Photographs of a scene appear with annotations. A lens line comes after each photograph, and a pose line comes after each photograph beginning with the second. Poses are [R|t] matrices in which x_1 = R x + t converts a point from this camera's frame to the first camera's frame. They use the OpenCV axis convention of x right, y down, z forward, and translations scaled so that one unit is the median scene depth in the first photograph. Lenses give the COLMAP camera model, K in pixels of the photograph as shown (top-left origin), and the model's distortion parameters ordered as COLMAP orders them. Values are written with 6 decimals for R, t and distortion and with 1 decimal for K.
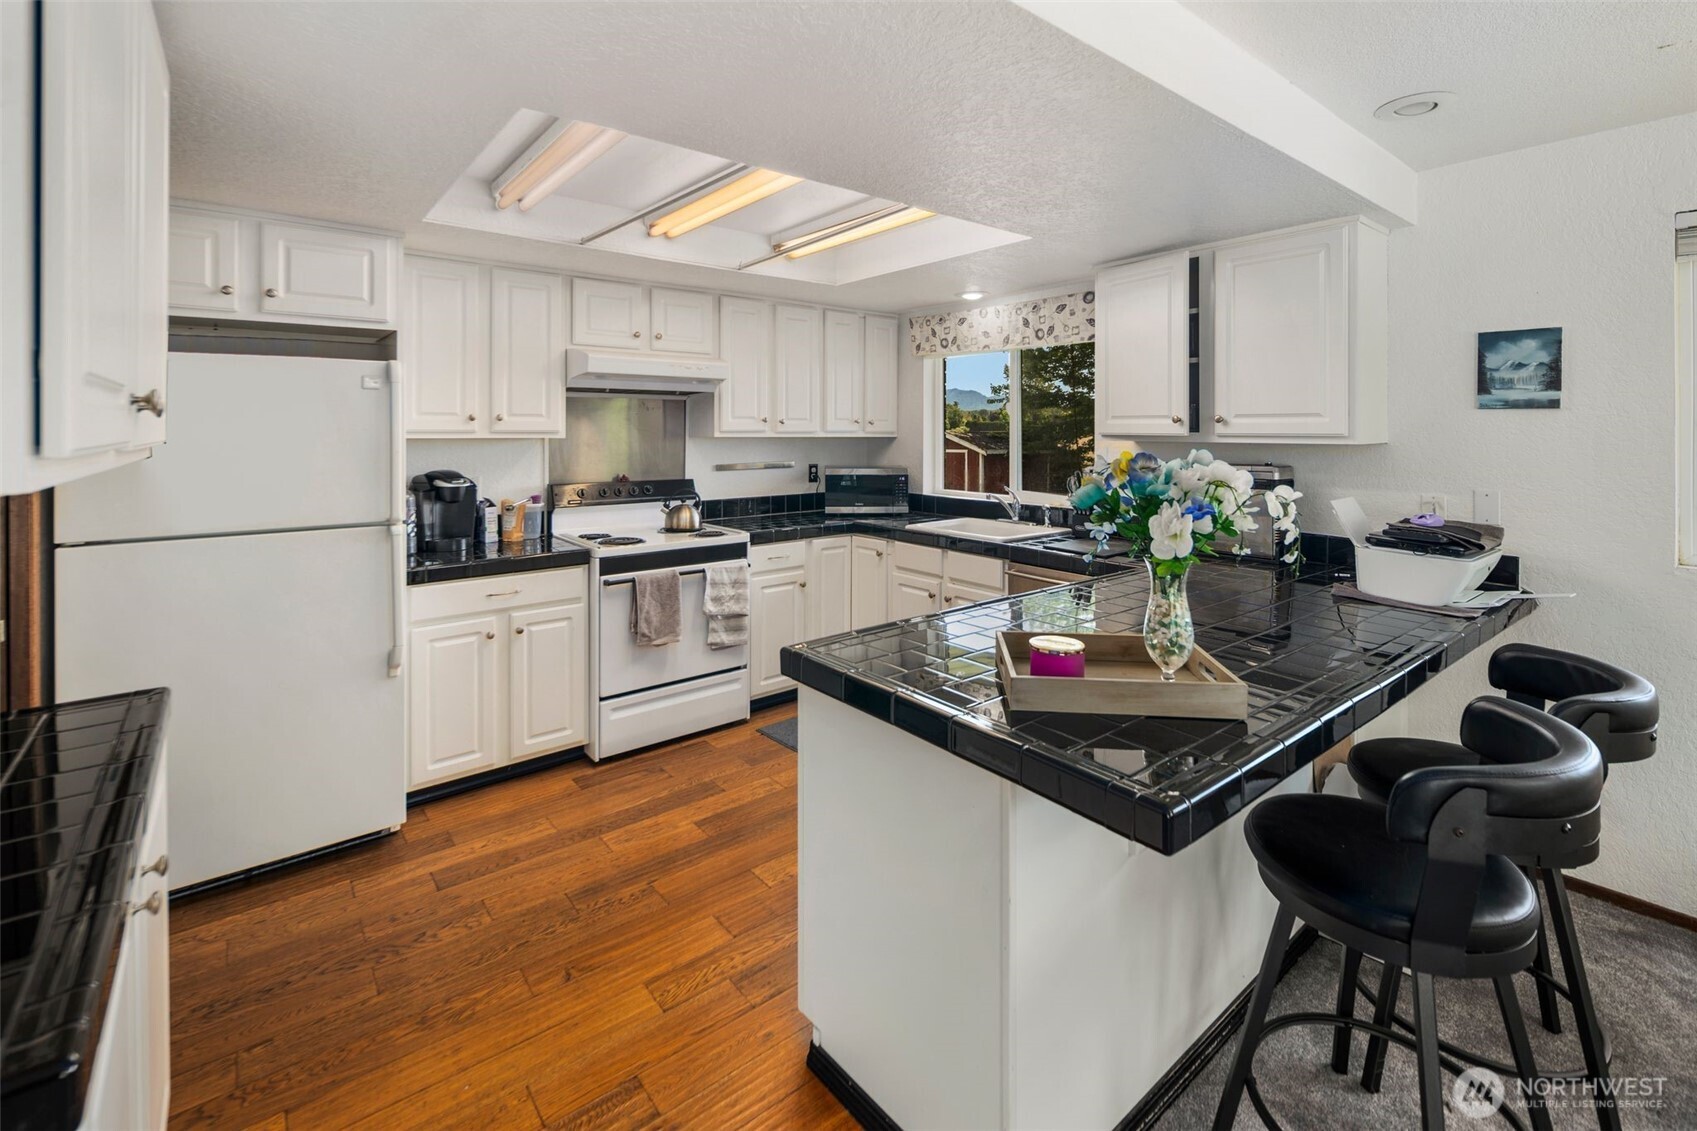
lens RADIAL K [[744.1, 0, 847.2], [0, 744.1, 430.5], [0, 0, 1]] dist [0.000947, -0.000083]
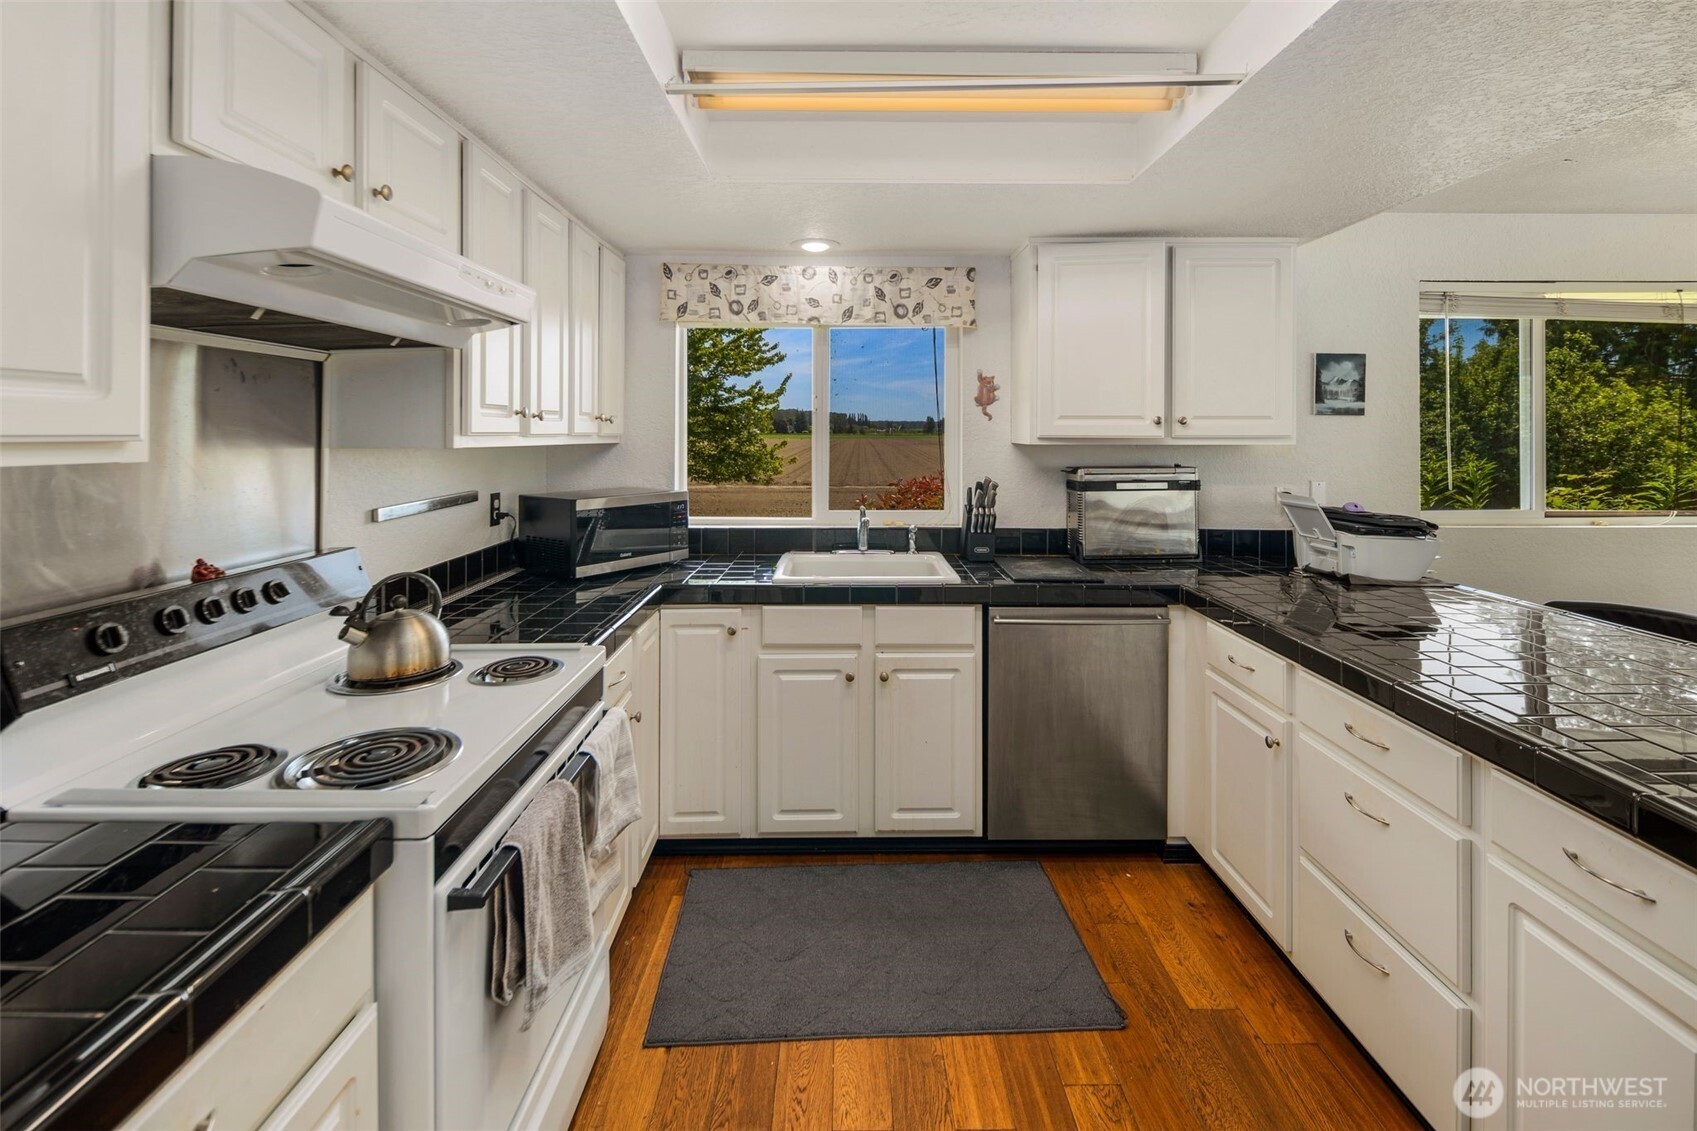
lens RADIAL K [[744.1, 0, 847.2], [0, 744.1, 430.5], [0, 0, 1]] dist [0.000947, -0.000083]
pose [[0.622661, 0.000761, 0.782492, -0.409404], [0.001009, 0.999998, -0.001775, -0.000977], [-0.782491, 0.001895, 0.622659, 0.569547]]
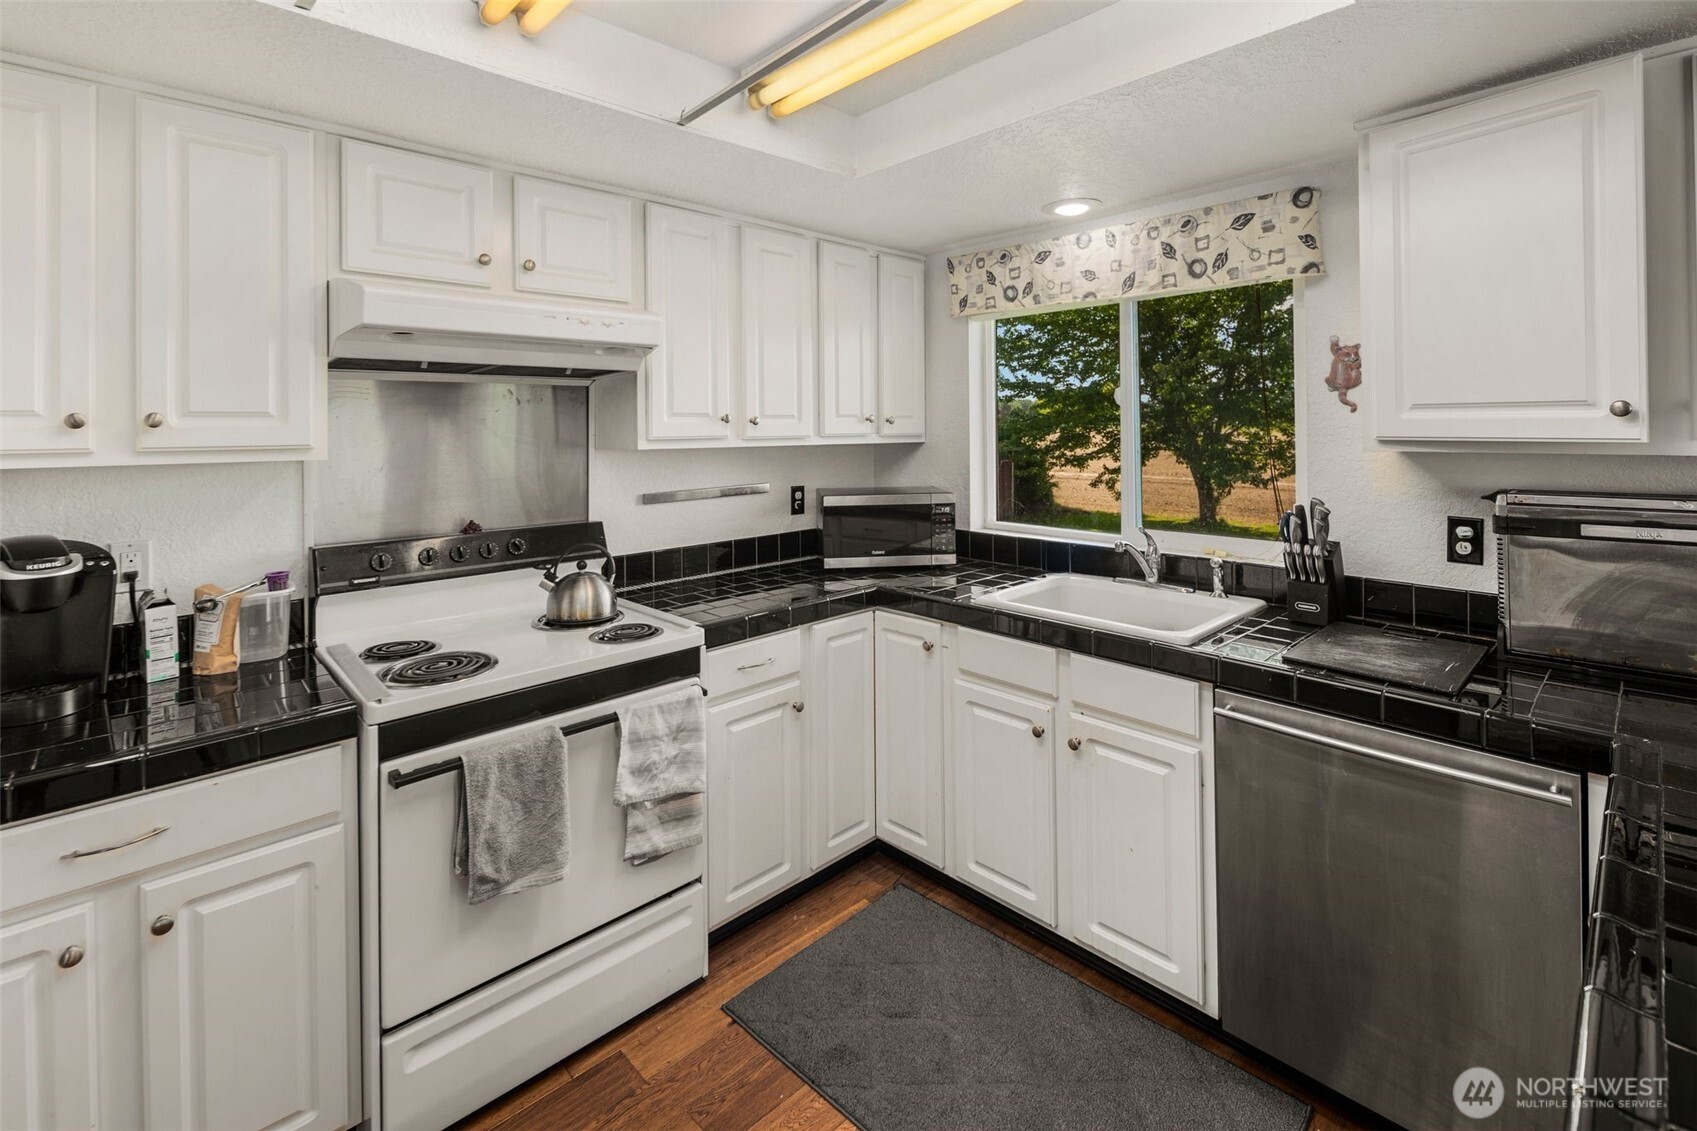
lens RADIAL K [[755.5, 0, 849.9], [0, 755.5, 421.7], [0, 0, 1]] dist [-0.000317, -0.000272]
pose [[0.996587, -0.011140, 0.081791, -0.068343], [0.011771, 0.999905, -0.007238, -0.006956], [-0.081703, 0.008176, 0.996623, 0.439966]]
